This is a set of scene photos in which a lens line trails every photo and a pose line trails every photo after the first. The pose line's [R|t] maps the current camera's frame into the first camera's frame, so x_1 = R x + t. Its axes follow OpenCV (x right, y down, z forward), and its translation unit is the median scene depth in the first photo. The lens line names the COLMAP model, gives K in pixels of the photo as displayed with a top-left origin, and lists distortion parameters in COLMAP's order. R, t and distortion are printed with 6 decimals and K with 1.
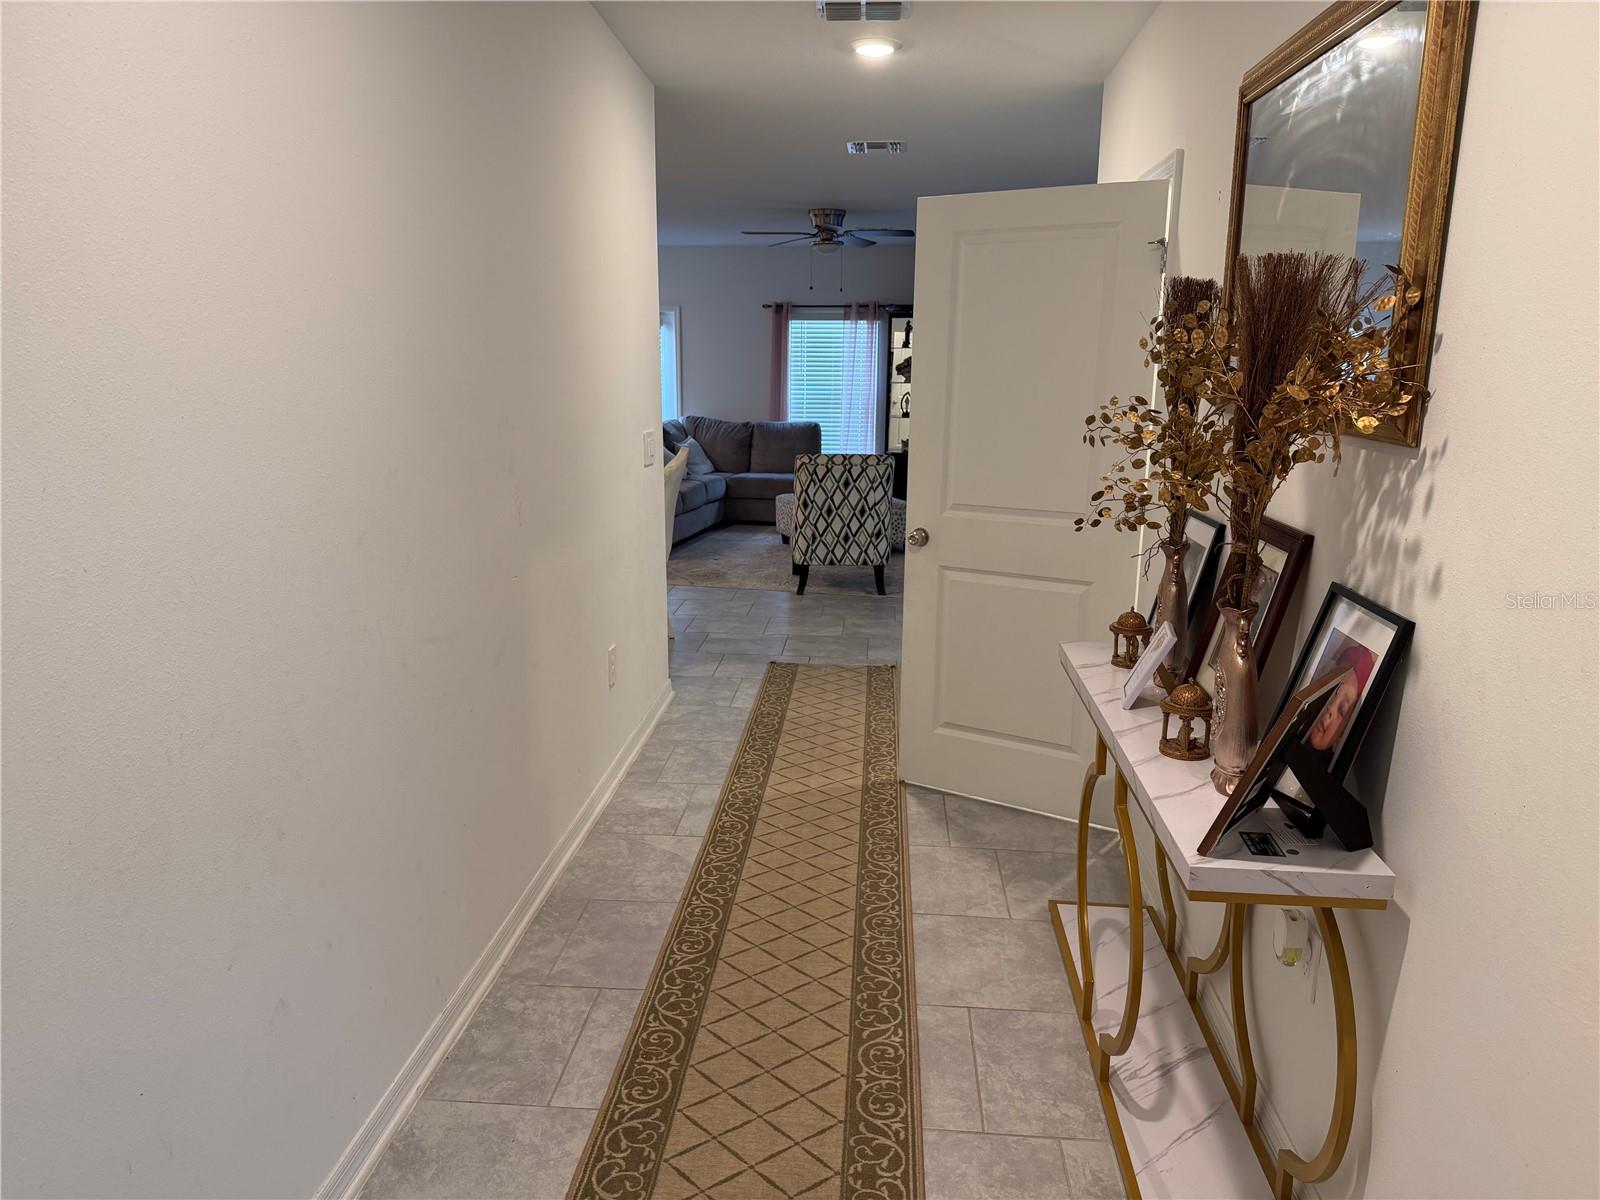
lens RADIAL K [[1125.4, 0, 785.2], [0, 1125.4, 621.5], [0, 0, 1]] dist [0.079282, -0.122126]
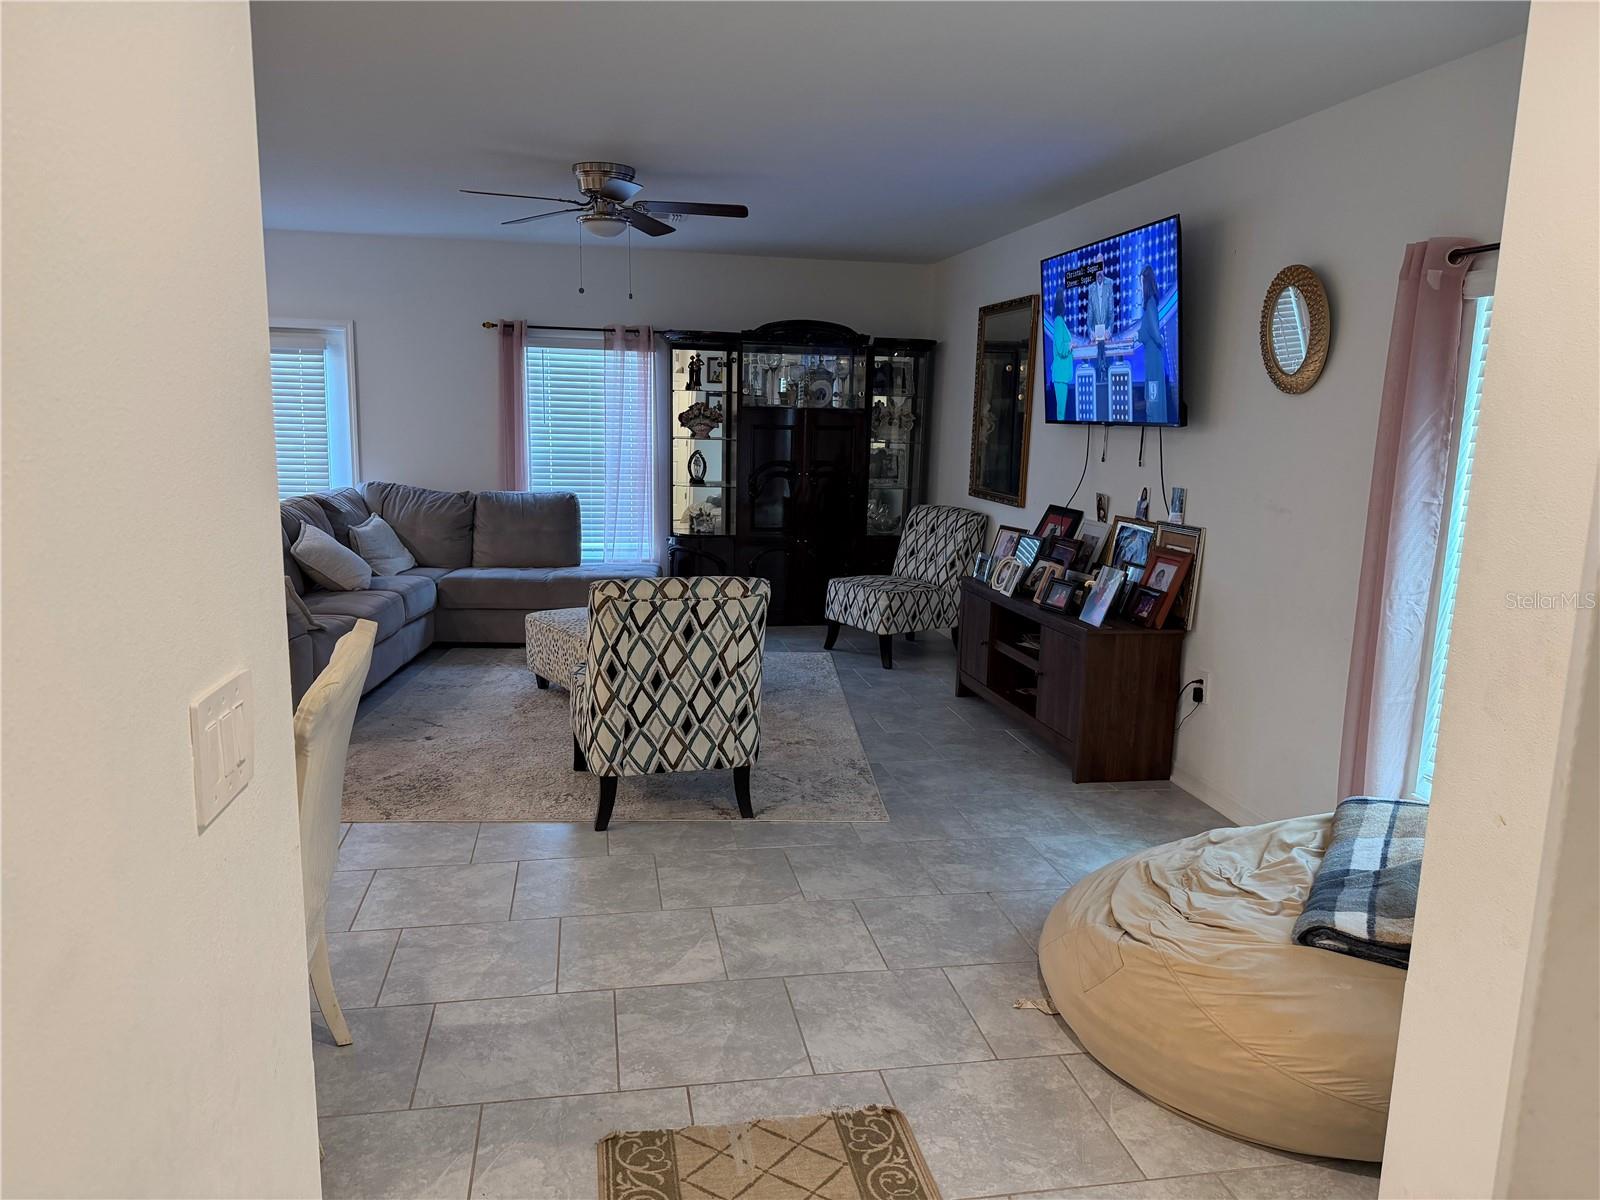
lens RADIAL K [[1102.7, 0, 817.0], [0, 1102.7, 601.5], [0, 0, 1]] dist [0.083033, -0.113054]
pose [[0.957006, -0.031051, 0.288402, -0.039075], [0.045592, 0.997998, -0.043838, -0.107330], [-0.286464, 0.055102, 0.956505, 0.453384]]
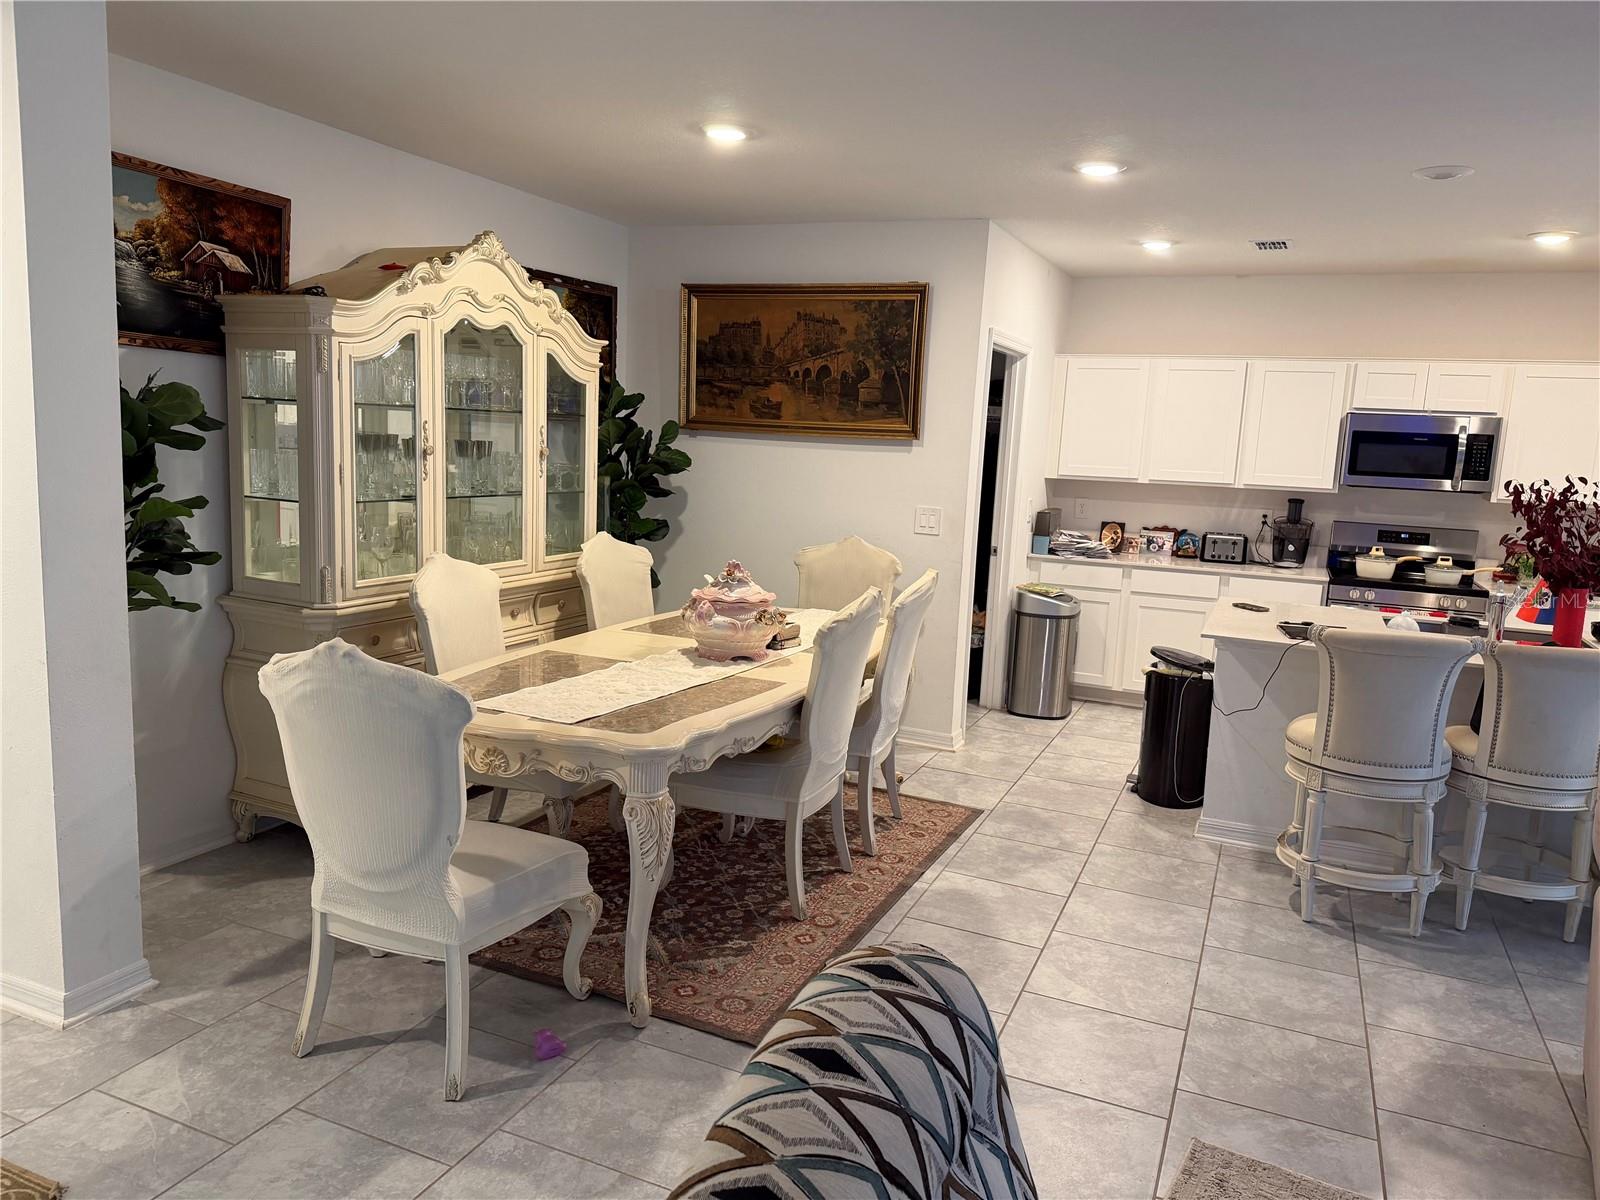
lens RADIAL K [[1118.3, 0, 800.0], [0, 1118.3, 600.0], [0, 0, 1]] dist [0.008878, 0.000990]
pose [[-0.319689, 0.125578, -0.939164, 0.189478], [-0.261496, 0.940992, 0.214836, -0.237113], [0.910724, 0.314268, -0.267986, 0.994593]]
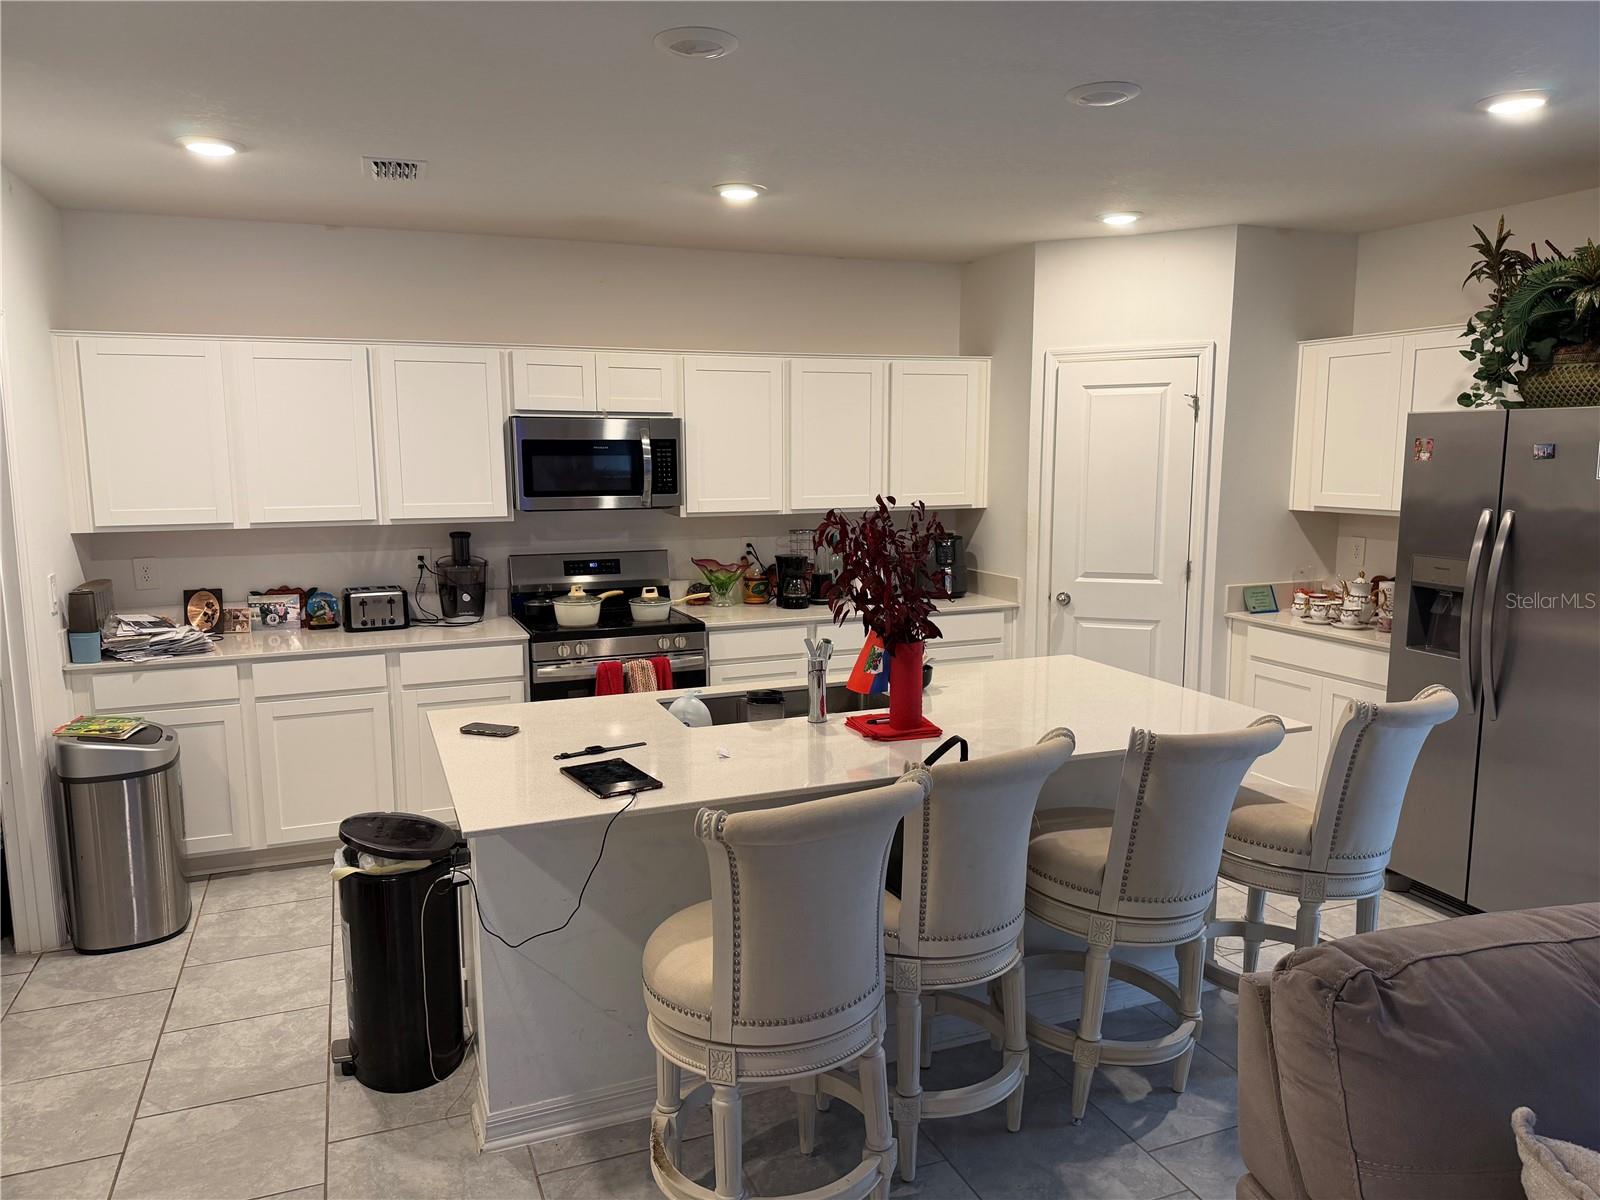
lens RADIAL K [[1121.5, 0, 780.6], [0, 1121.5, 604.8], [0, 0, 1]] dist [0.037263, -0.046495]
pose [[0.436445, 0.114946, -0.892358, -0.101507], [-0.194468, 0.980413, 0.031177, -0.240507], [0.878463, 0.159928, 0.450250, 0.960068]]
